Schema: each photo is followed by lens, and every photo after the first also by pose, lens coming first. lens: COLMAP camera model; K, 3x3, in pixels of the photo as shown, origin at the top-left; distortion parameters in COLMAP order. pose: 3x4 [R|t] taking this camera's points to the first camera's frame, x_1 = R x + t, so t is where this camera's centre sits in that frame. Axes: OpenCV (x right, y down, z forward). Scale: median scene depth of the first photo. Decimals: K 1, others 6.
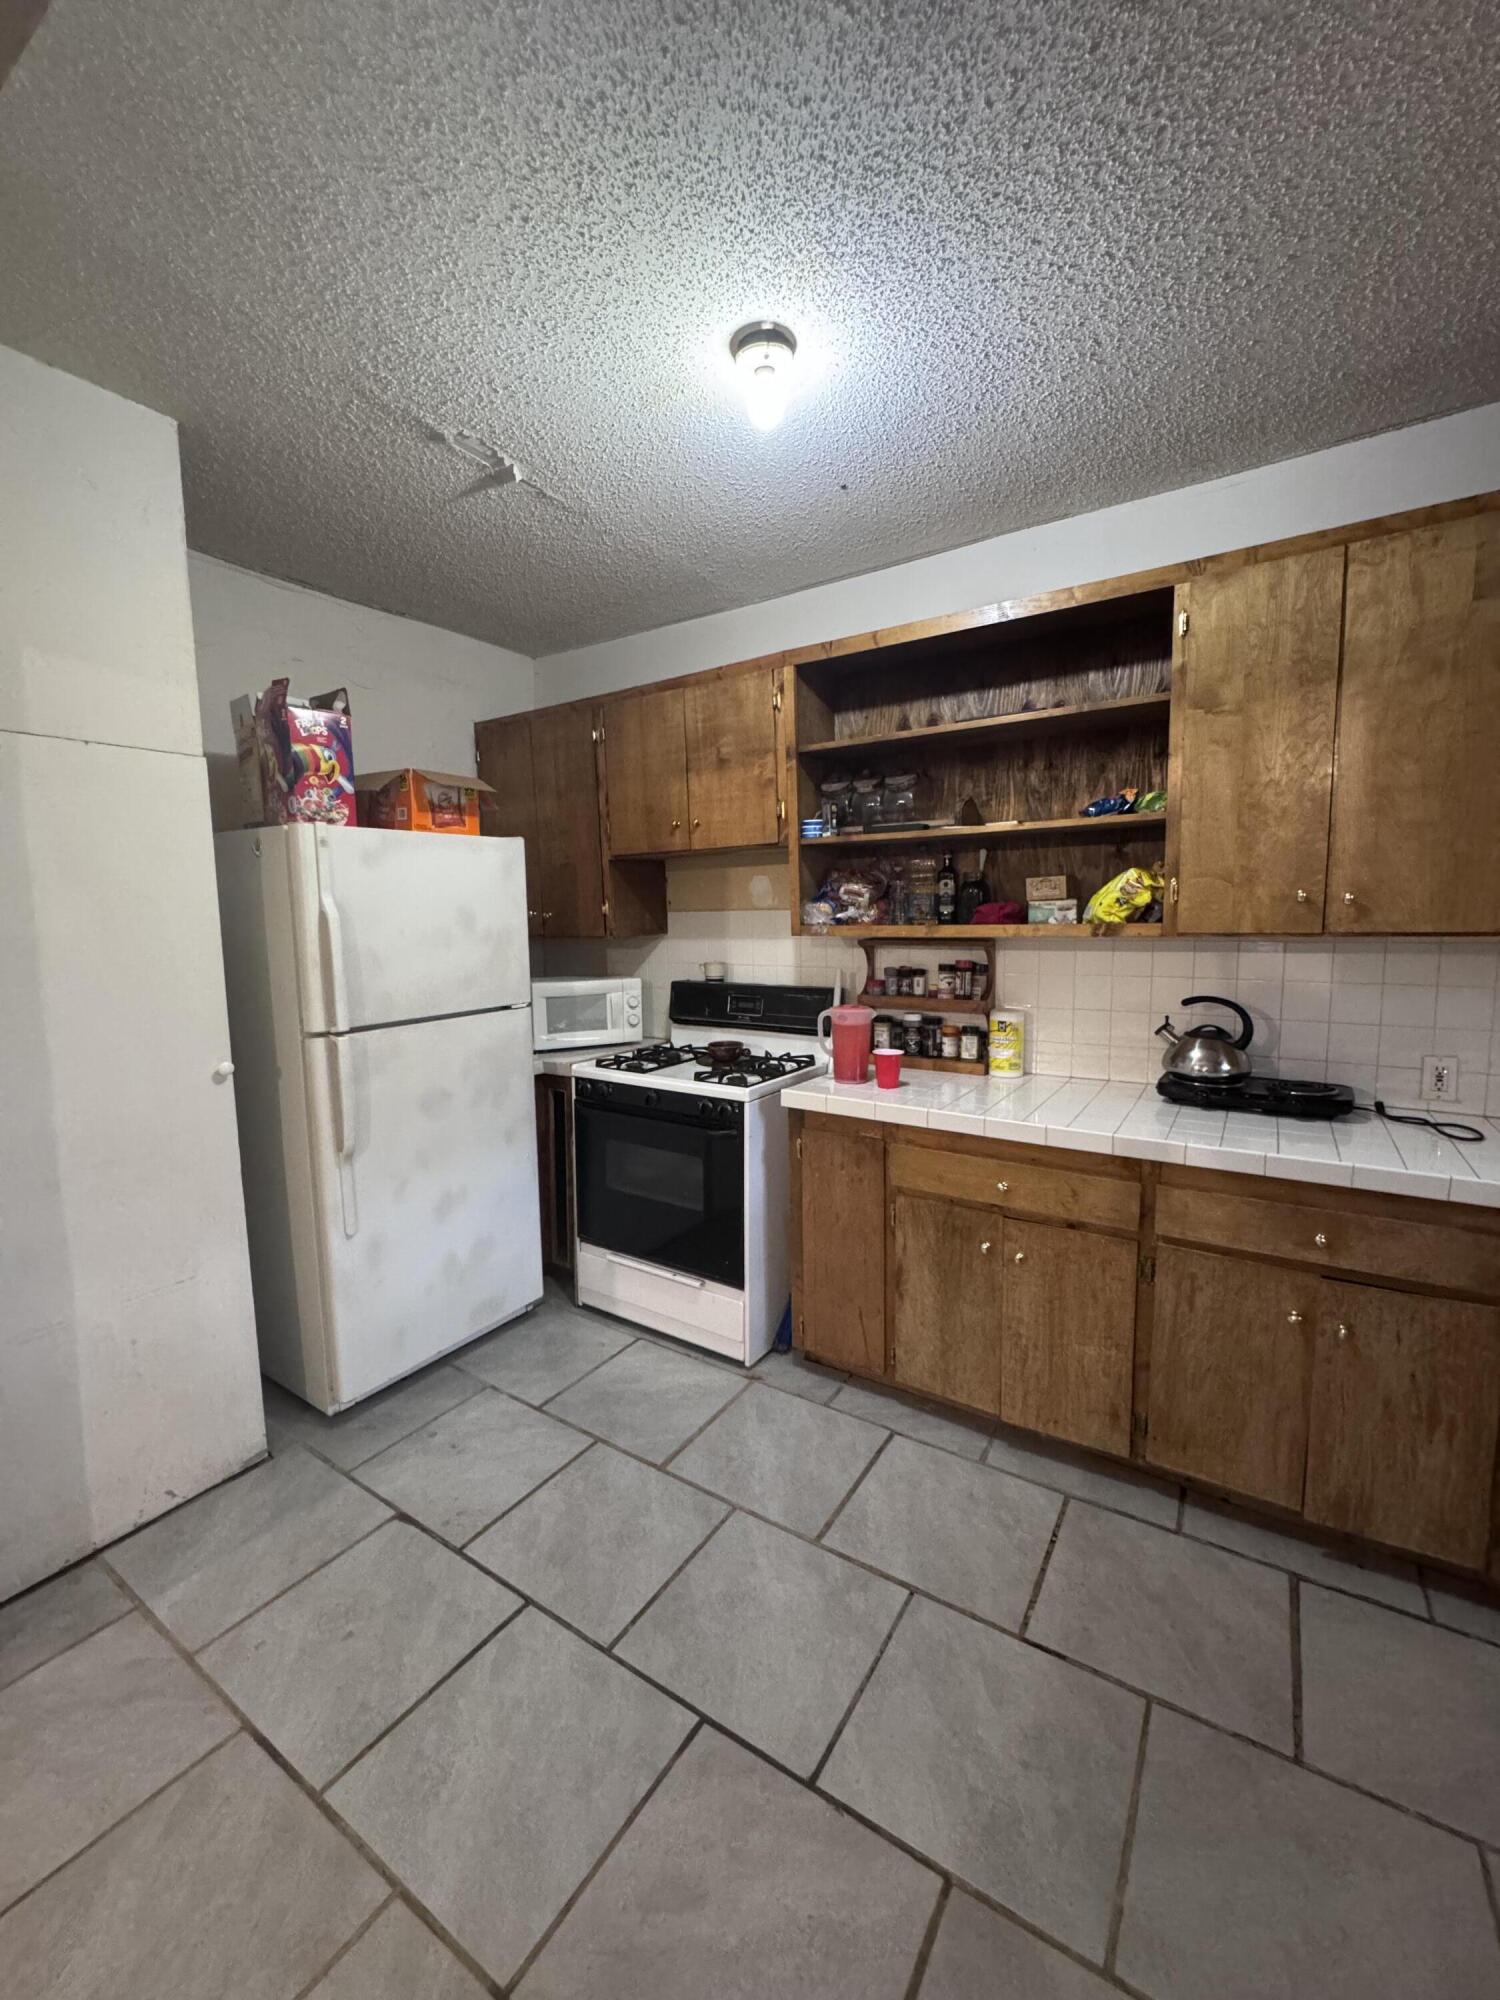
lens RADIAL K [[798.3, 0, 748.1], [0, 798.3, 1002.9], [0, 0, 1]] dist [-0.006075, 0.001106]
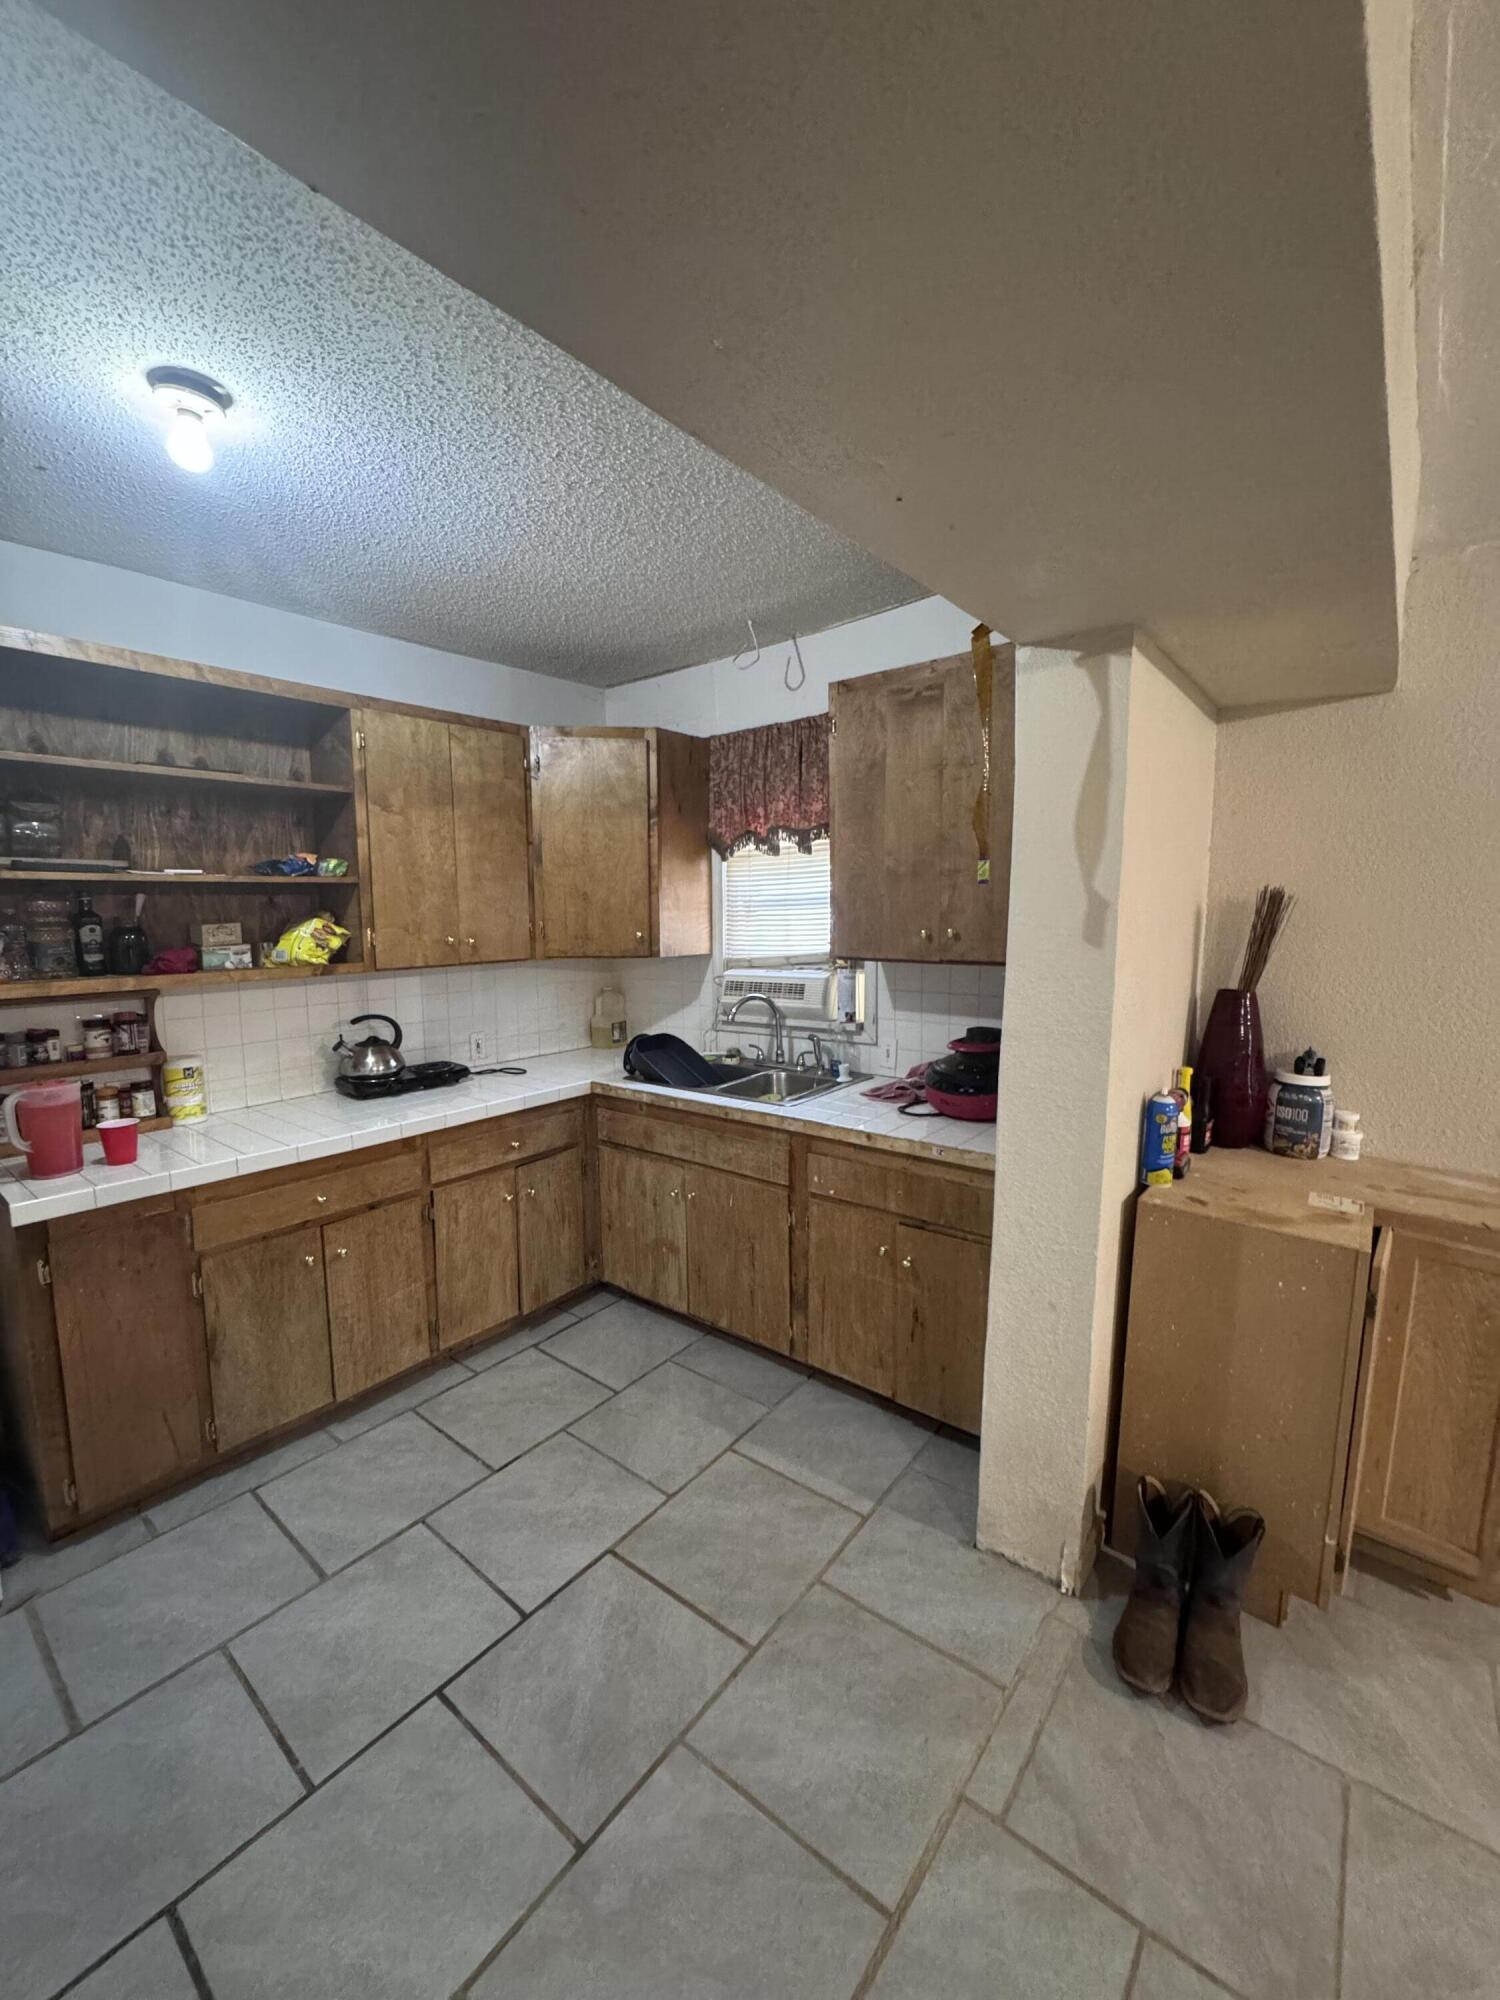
lens RADIAL K [[798.3, 0, 746.0], [0, 798.3, 1006.5], [0, 0, 1]] dist [-0.006075, 0.001106]
pose [[0.109045, -0.106827, 0.988280, -0.691176], [0.122503, 0.988074, 0.093288, -0.071753], [-0.986459, 0.110895, 0.120831, 0.225246]]
